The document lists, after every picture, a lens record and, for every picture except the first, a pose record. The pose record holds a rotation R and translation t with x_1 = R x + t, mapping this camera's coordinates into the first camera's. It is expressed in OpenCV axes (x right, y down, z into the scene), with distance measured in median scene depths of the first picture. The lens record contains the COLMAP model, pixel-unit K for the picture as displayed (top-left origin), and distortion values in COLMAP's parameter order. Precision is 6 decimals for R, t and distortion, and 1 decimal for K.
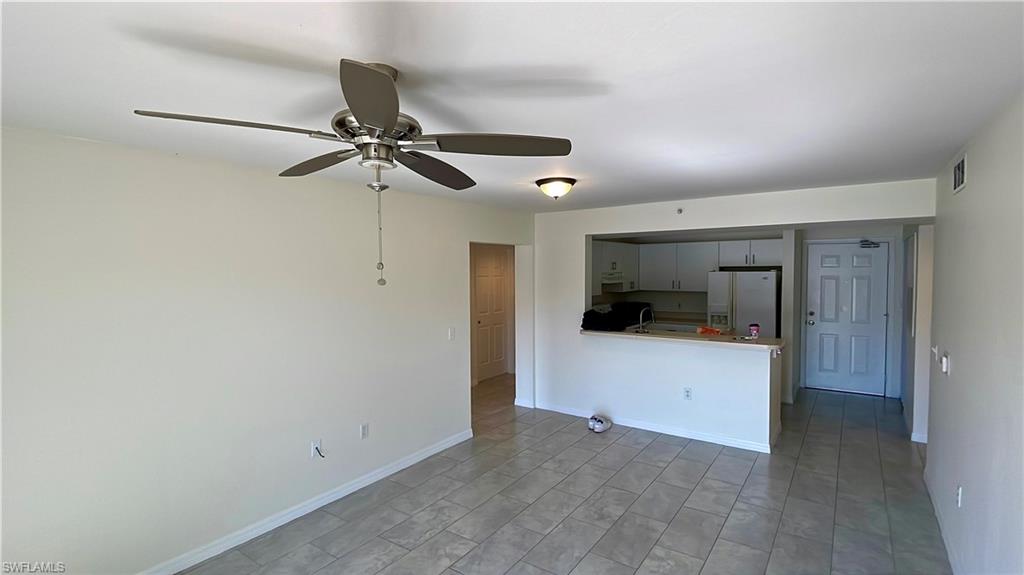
lens RADIAL K [[482.7, 0, 515.3], [0, 482.7, 287.9], [0, 0, 1]] dist [0.003869, -0.000518]
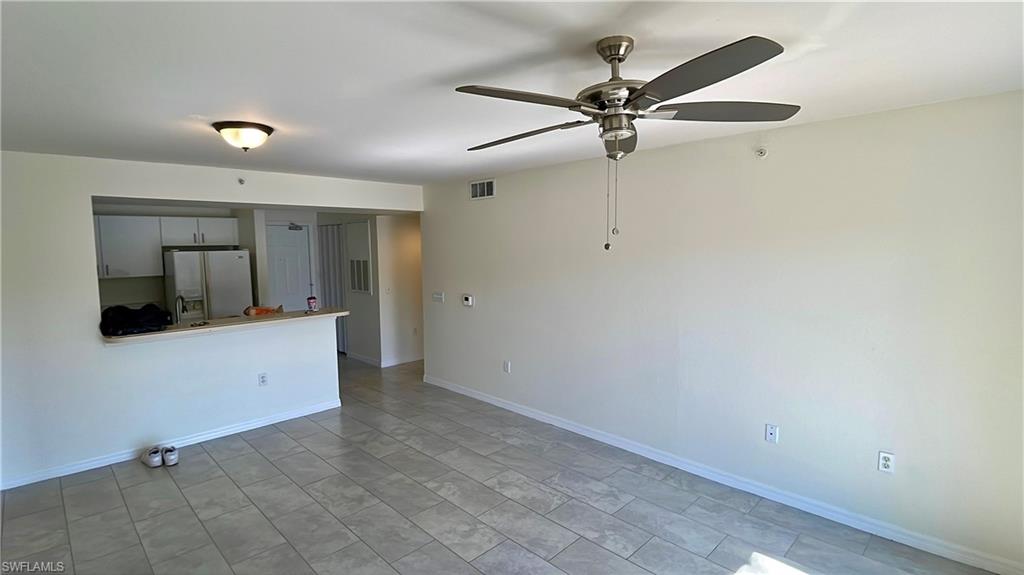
lens RADIAL K [[482.7, 0, 510.2], [0, 482.7, 286.9], [0, 0, 1]] dist [0.003869, -0.000518]
pose [[0.179755, -0.082379, 0.980256, -0.479253], [0.051212, 0.995920, 0.074304, -0.006127], [-0.982378, 0.036845, 0.183240, 0.357009]]
